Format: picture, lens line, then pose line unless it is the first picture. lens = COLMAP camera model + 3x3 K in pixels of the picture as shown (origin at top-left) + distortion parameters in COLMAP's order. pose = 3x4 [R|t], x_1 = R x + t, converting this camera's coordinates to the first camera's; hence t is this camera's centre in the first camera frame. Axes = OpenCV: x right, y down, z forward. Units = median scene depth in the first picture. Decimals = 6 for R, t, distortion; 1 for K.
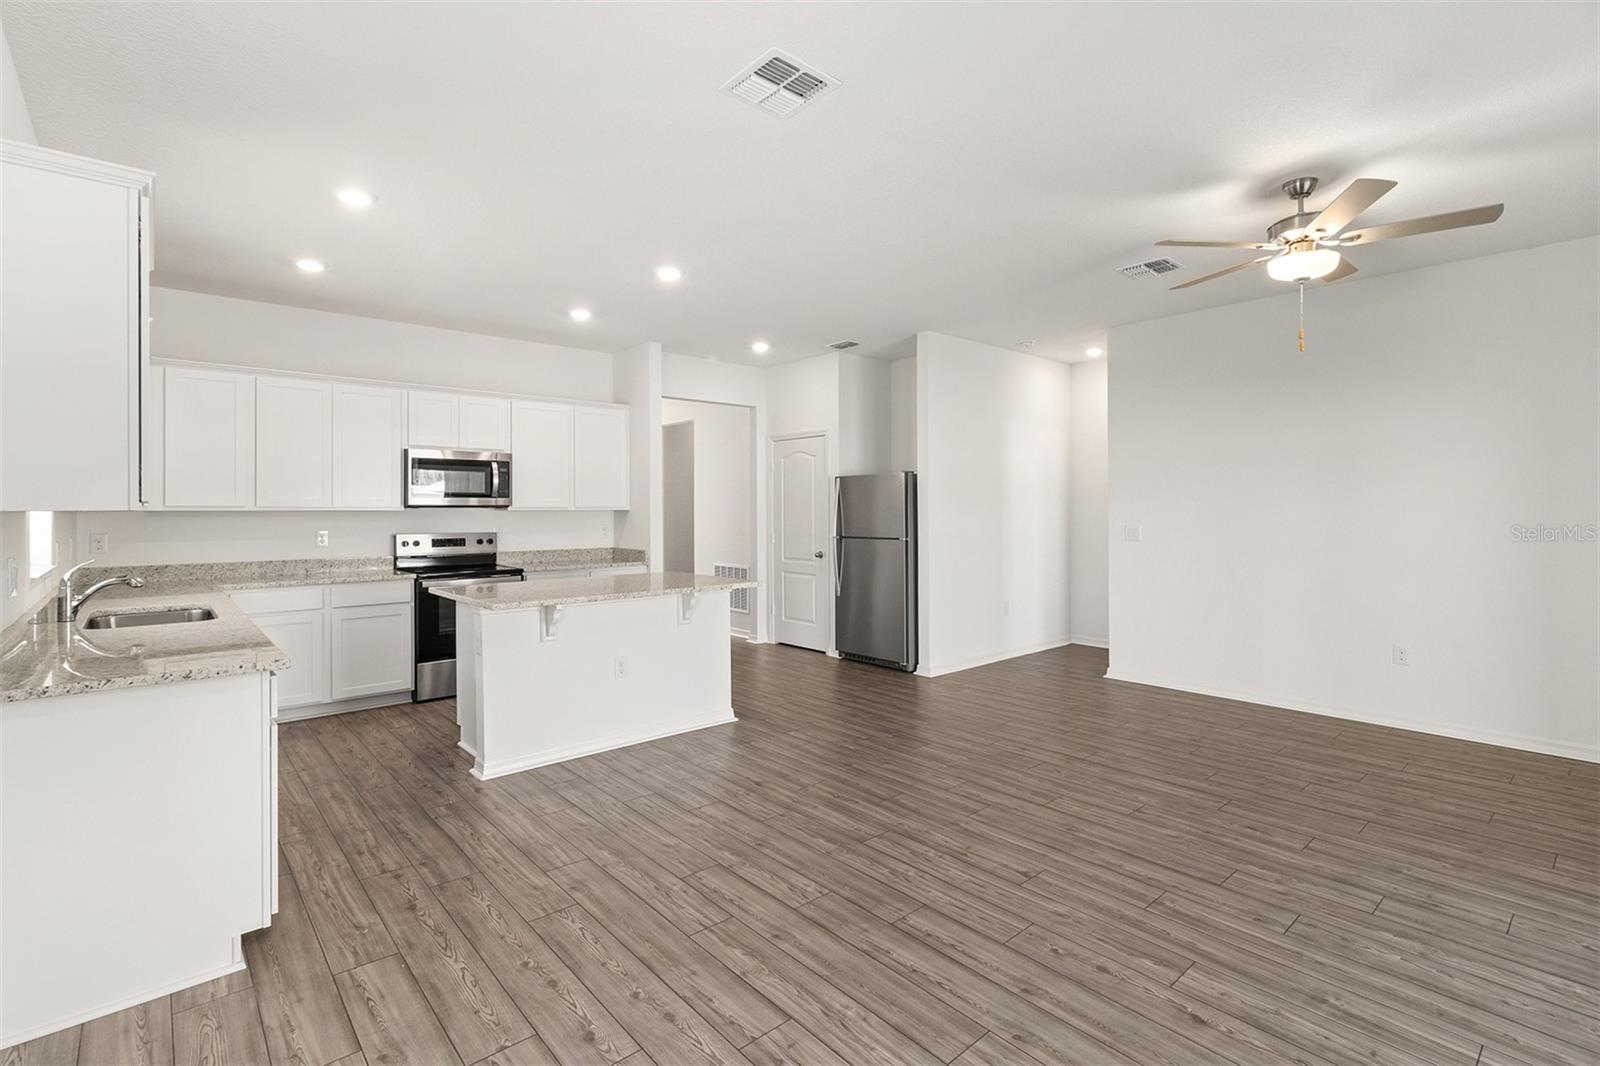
lens RADIAL K [[740.1, 0, 799.3], [0, 740.1, 510.9], [0, 0, 1]] dist [0.003045, 0.000434]
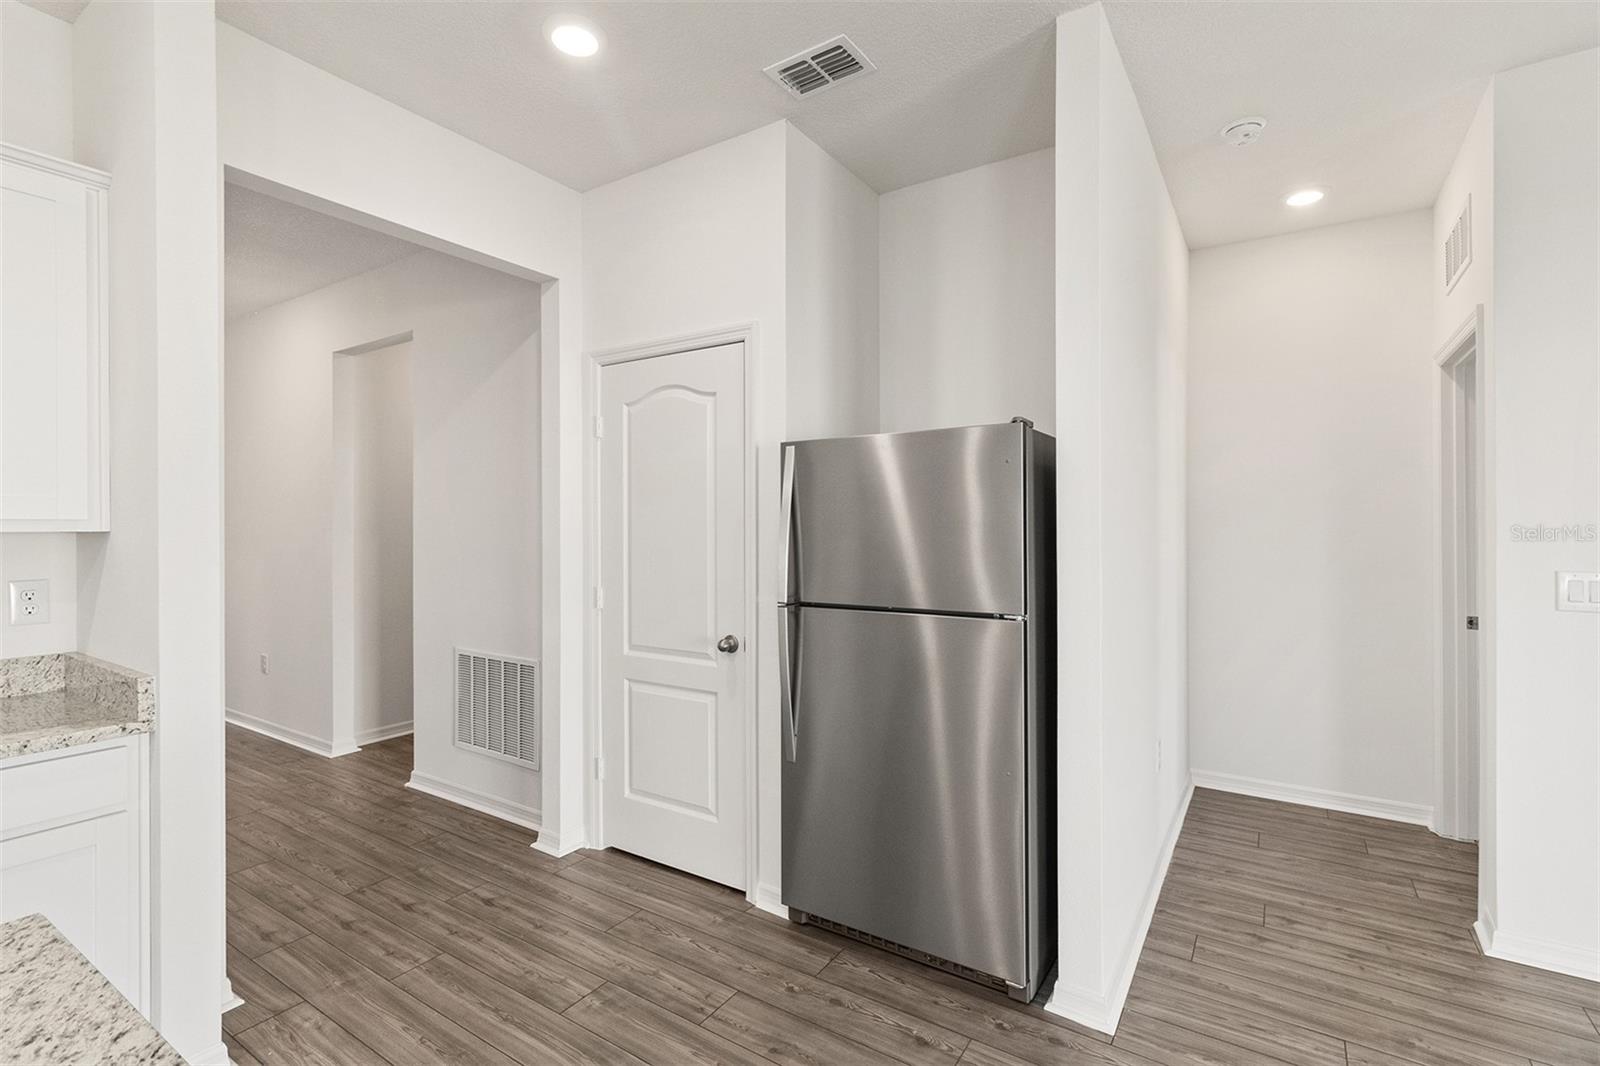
lens RADIAL K [[740.1, 0, 795.6], [0, 740.1, 529.6], [0, 0, 1]] dist [0.003045, 0.000434]
pose [[0.964379, 0.001611, 0.264518, -0.072054], [-0.001923, 0.999998, 0.000922, -0.003693], [-0.264516, -0.001397, 0.964380, 1.027633]]
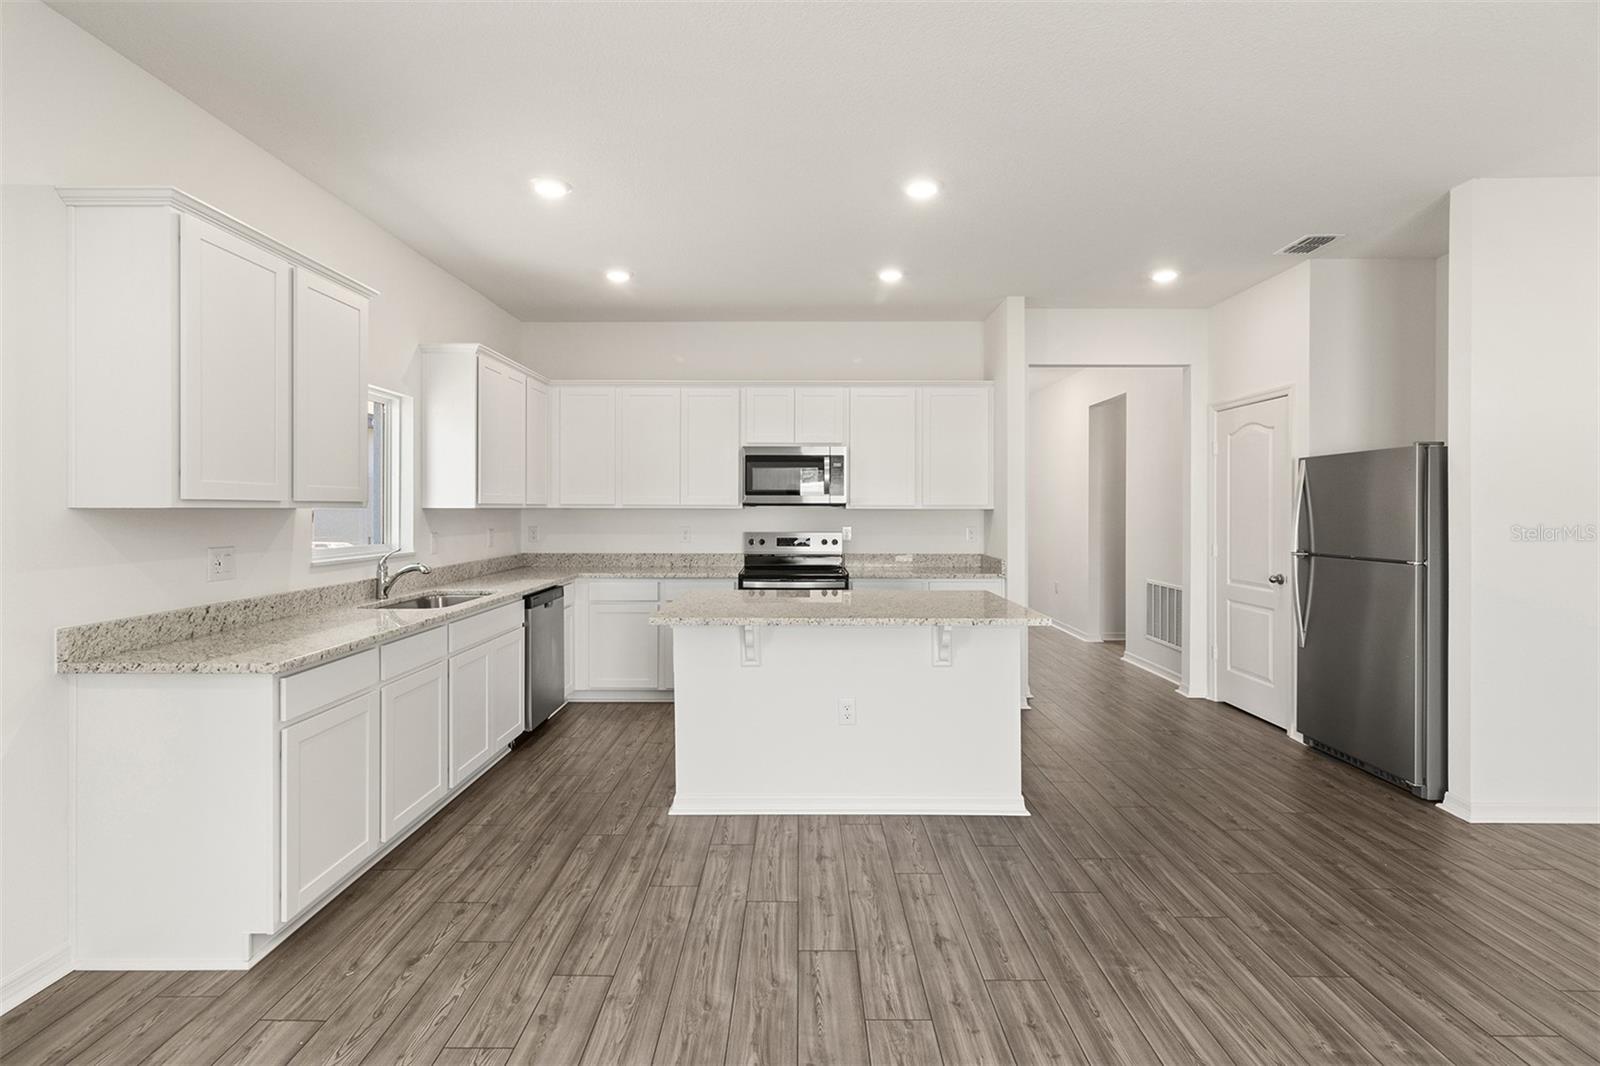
lens RADIAL K [[740.1, 0, 796.3], [0, 740.1, 511.4], [0, 0, 1]] dist [0.003045, 0.000434]
pose [[0.748913, 0.005950, -0.662641, 0.237947], [-0.004425, 0.999982, 0.003978, -0.001785], [0.662653, -0.000048, 0.748927, 0.388592]]
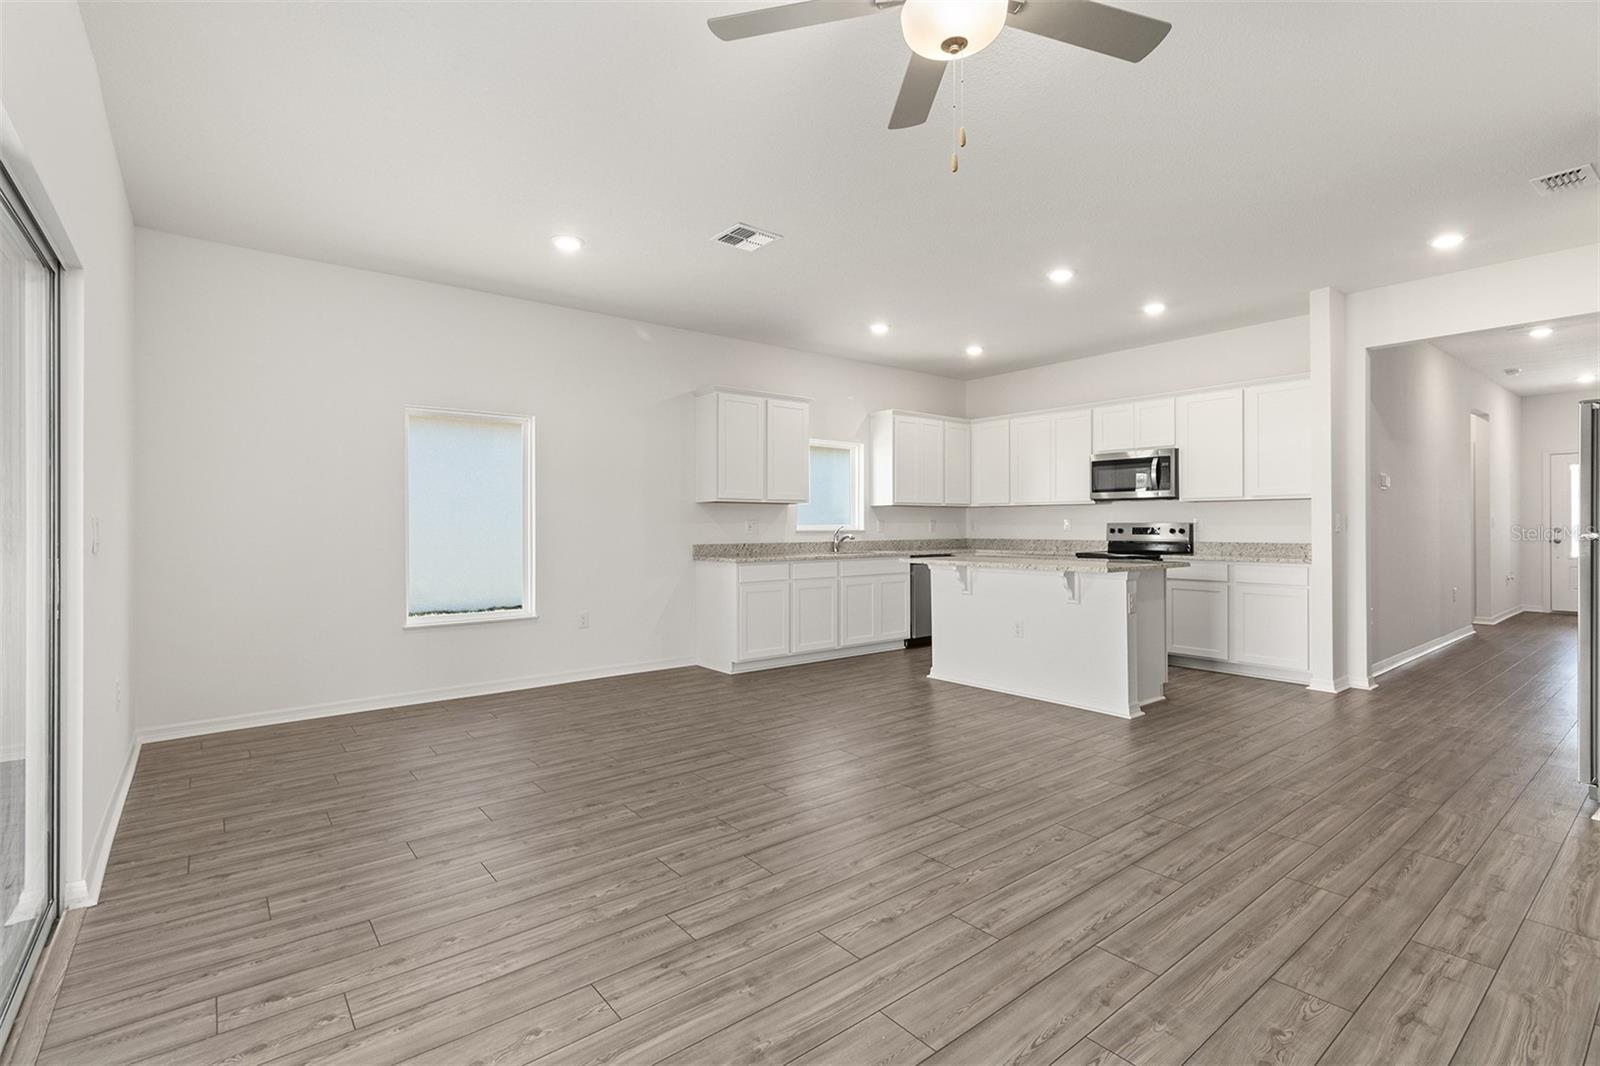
lens RADIAL K [[740.1, 0, 802.4], [0, 740.1, 532.1], [0, 0, 1]] dist [0.003045, 0.000434]
pose [[-0.039867, 0.012733, -0.999124, 0.981232], [0.001075, 0.999919, 0.012700, 0.040736], [0.999204, -0.000568, -0.039878, 0.712266]]
